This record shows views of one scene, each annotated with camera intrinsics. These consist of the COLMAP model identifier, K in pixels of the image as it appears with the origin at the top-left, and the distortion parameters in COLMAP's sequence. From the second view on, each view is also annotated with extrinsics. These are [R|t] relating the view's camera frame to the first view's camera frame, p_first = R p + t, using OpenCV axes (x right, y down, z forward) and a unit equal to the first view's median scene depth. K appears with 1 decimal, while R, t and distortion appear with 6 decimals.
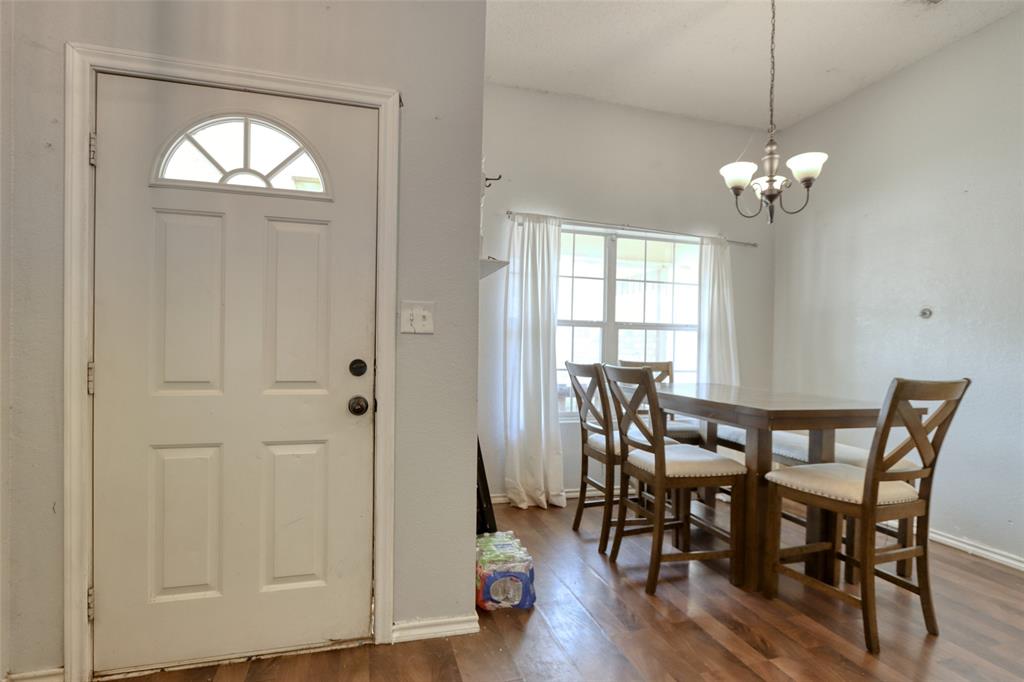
lens RADIAL K [[517.8, 0, 516.0], [0, 517.8, 350.0], [0, 0, 1]] dist [-0.013271, -0.000490]
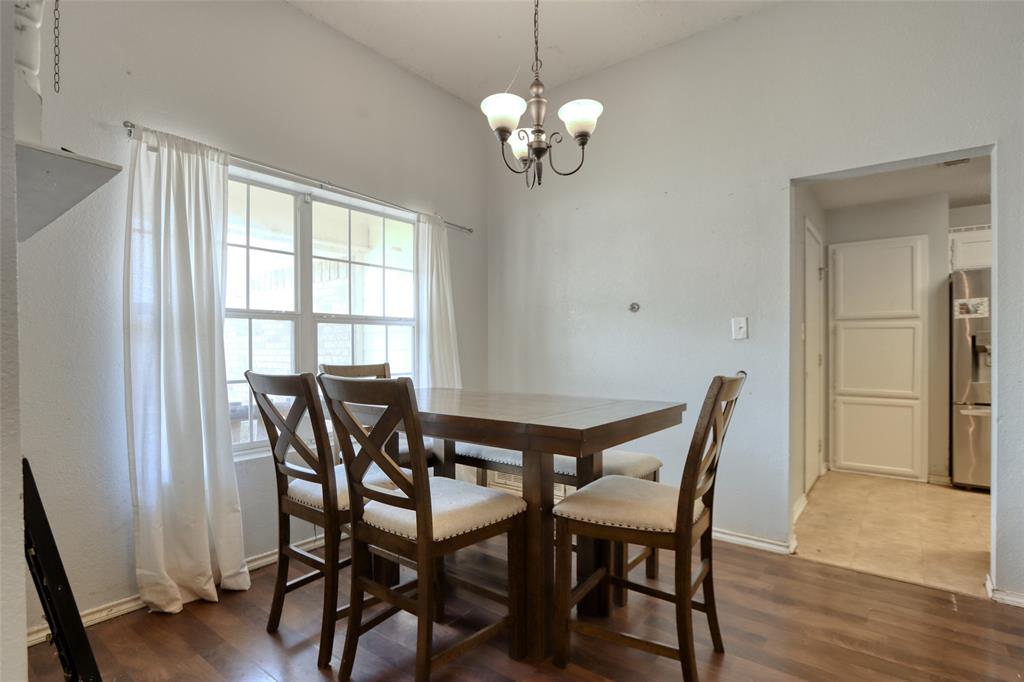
lens RADIAL K [[504.4, 0, 515.1], [0, 504.4, 350.7], [0, 0, 1]] dist [-0.016857, 0.003390]
pose [[0.811746, -0.027371, 0.583369, 0.005816], [0.025527, 0.999609, 0.011380, -0.001455], [-0.583453, 0.005654, 0.812128, 0.297552]]
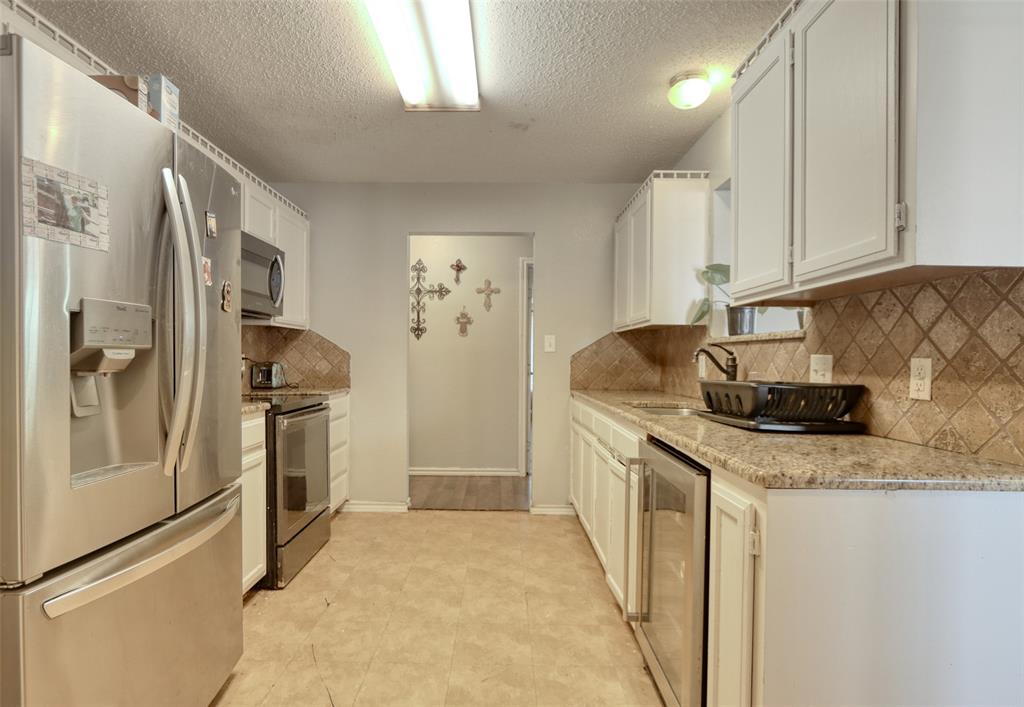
lens RADIAL K [[537.5, 0, 493.4], [0, 537.5, 362.9], [0, 0, 1]] dist [-0.015006, 0.000962]
pose [[-0.954440, -0.032743, 0.296602, 1.186774], [-0.025676, 0.999287, 0.027693, 0.019446], [-0.297297, 0.018816, -0.954600, 0.853406]]
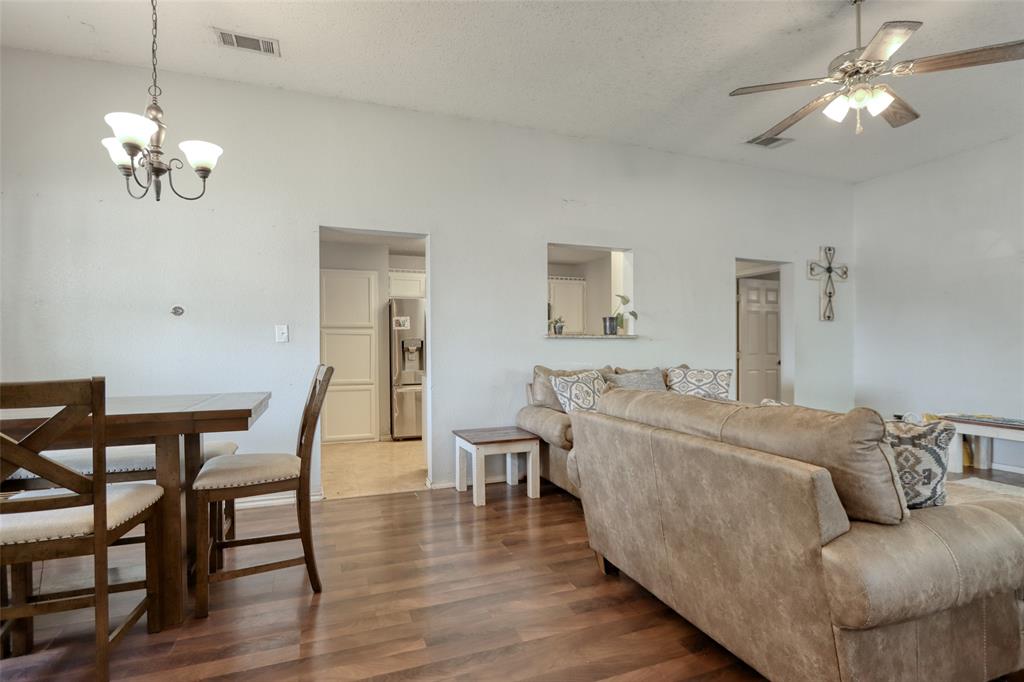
lens RADIAL K [[504.4, 0, 514.0], [0, 504.4, 351.3], [0, 0, 1]] dist [-0.016857, 0.003390]
pose [[-0.076485, -0.029628, 0.996630, -0.297244], [0.014197, 0.999425, 0.030801, -0.008449], [-0.996970, 0.016505, -0.076021, 0.353940]]
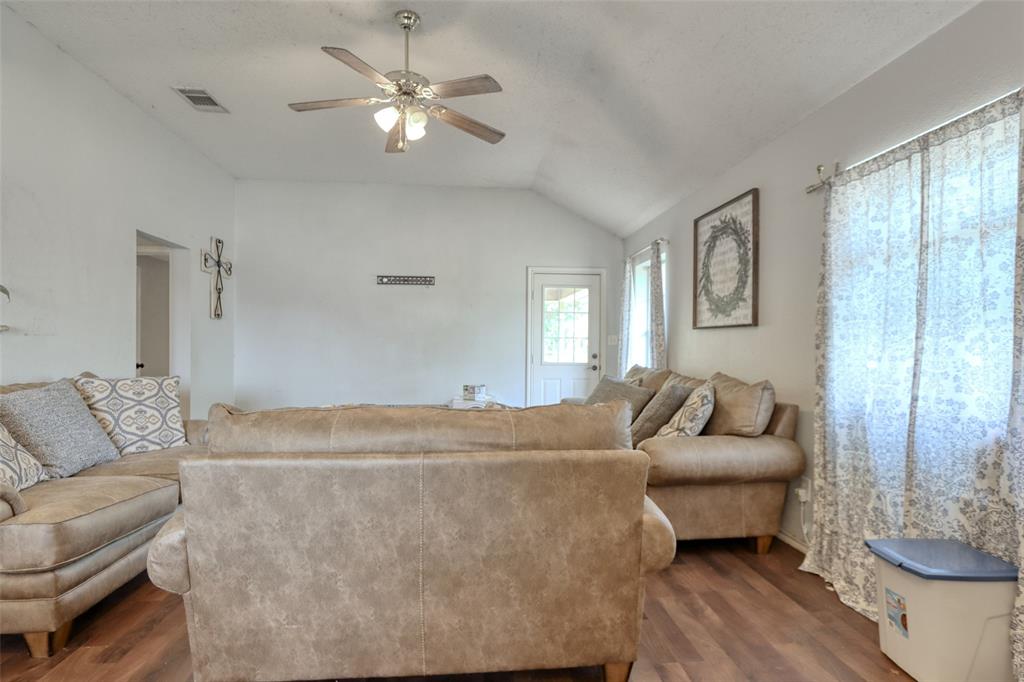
lens RADIAL K [[528.1, 0, 514.7], [0, 528.1, 349.6], [0, 0, 1]] dist [-0.016857, 0.002971]
pose [[-0.981124, -0.028255, 0.191304, 0.079868], [-0.024982, 0.999498, 0.019498, -0.003988], [-0.191759, 0.014351, -0.981337, 0.585071]]
